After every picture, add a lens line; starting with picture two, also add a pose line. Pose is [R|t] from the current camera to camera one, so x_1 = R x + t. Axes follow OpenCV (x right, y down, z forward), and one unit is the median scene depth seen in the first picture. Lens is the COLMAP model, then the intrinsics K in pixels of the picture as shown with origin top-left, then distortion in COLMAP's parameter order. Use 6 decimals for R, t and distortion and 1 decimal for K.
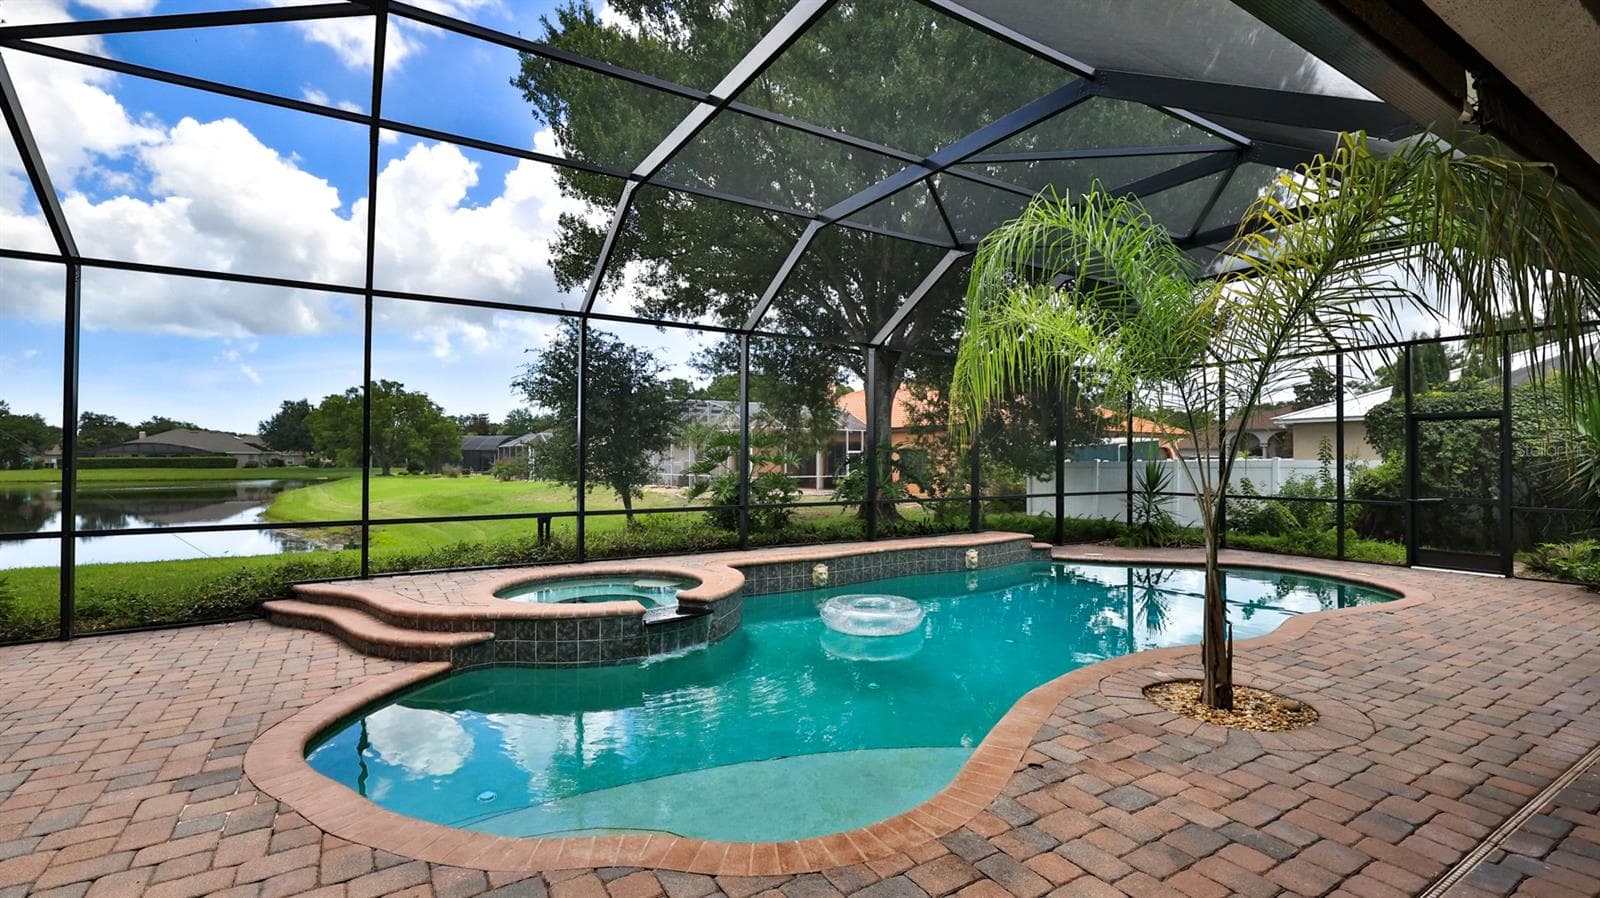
lens RADIAL K [[707.4, 0, 791.6], [0, 707.4, 444.6], [0, 0, 1]] dist [0.000799, 0.000522]
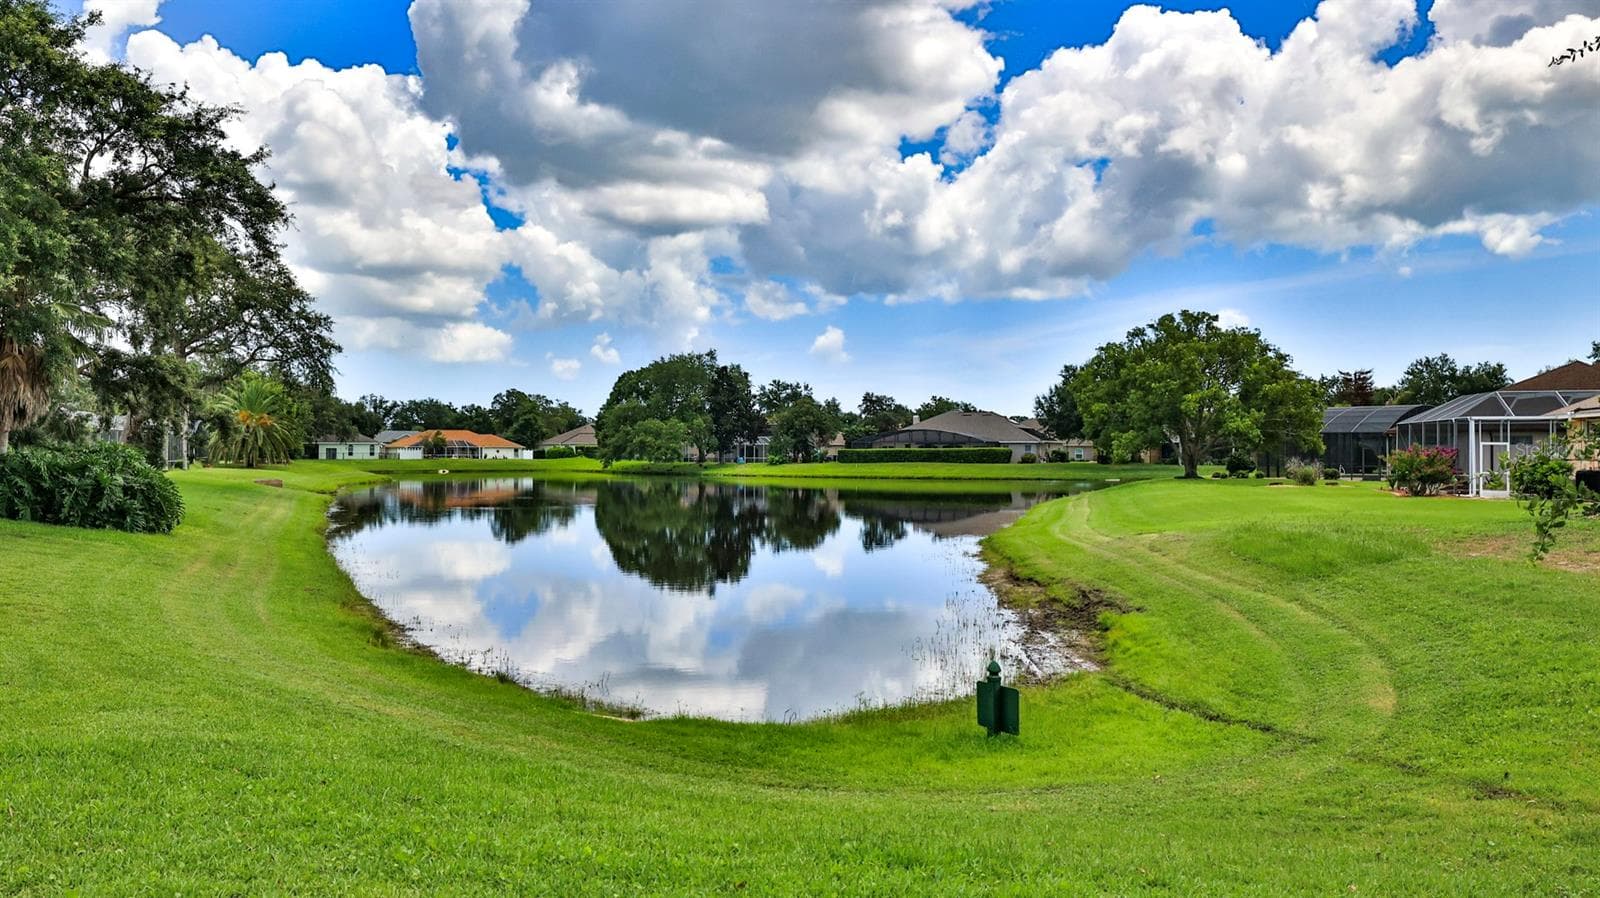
lens RADIAL K [[1142.7, 0, 800.0], [0, 1142.7, 449.0], [0, 0, 1]] dist [0.001332, 0.002119]
pose [[0.647217, -0.000854, -0.762305, -0.074622], [0.014332, 0.999836, 0.011049, 0.005348], [0.762171, -0.018076, 0.647123, 0.163811]]
